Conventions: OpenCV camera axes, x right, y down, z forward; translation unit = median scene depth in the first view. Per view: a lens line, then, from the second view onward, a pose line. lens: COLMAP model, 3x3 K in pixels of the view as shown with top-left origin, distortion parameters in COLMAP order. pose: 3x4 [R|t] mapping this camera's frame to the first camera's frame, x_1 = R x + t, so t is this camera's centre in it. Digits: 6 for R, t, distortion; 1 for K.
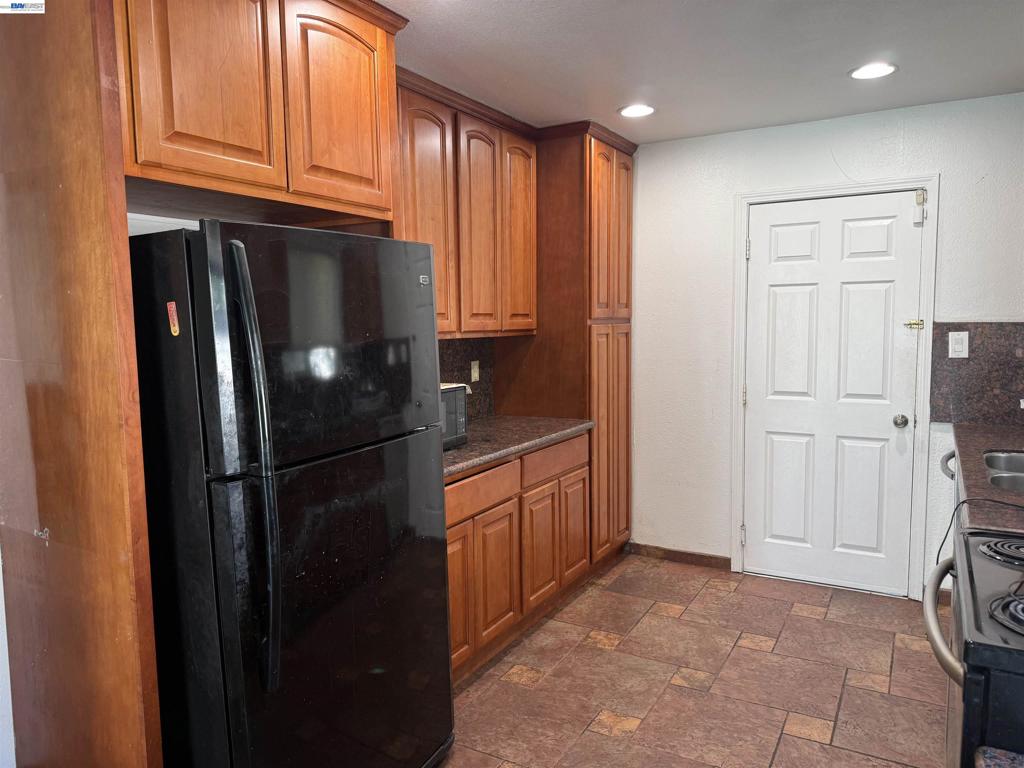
lens RADIAL K [[723.1, 0, 510.6], [0, 723.1, 395.2], [0, 0, 1]] dist [0.005943, -0.002374]
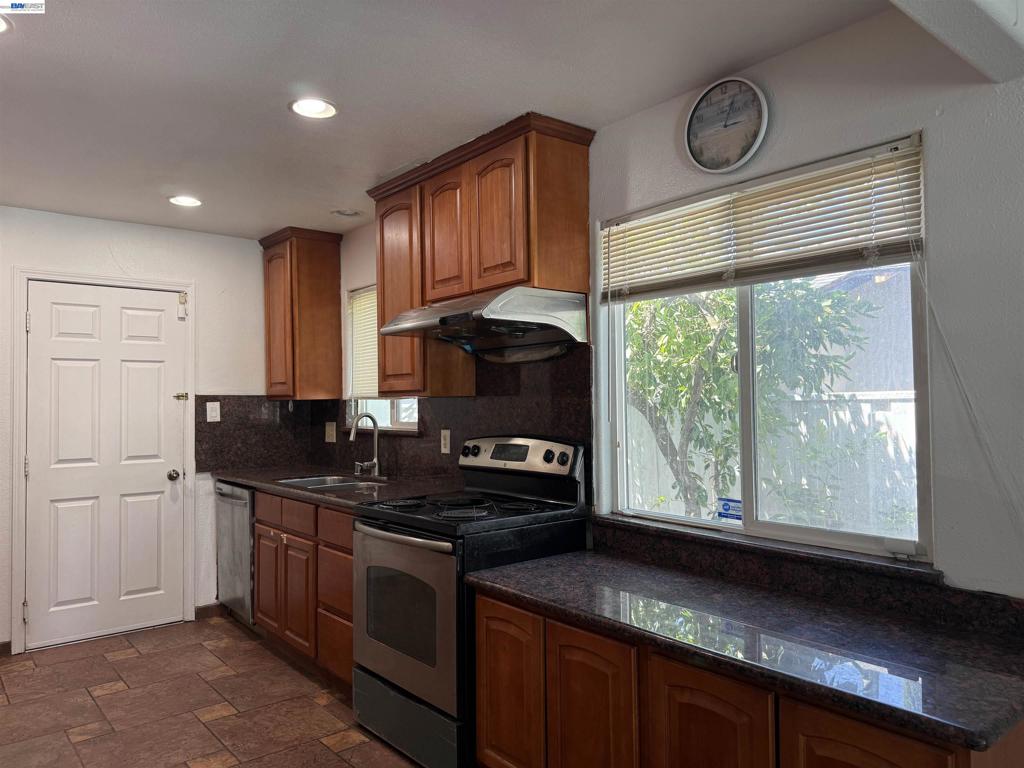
lens RADIAL K [[723.1, 0, 510.6], [0, 723.1, 395.2], [0, 0, 1]] dist [0.005943, -0.002374]
pose [[0.356044, 0.018225, 0.934291, -0.412110], [0.101779, 0.993106, -0.058159, 0.031432], [-0.928910, 0.115798, 0.351734, 0.022124]]
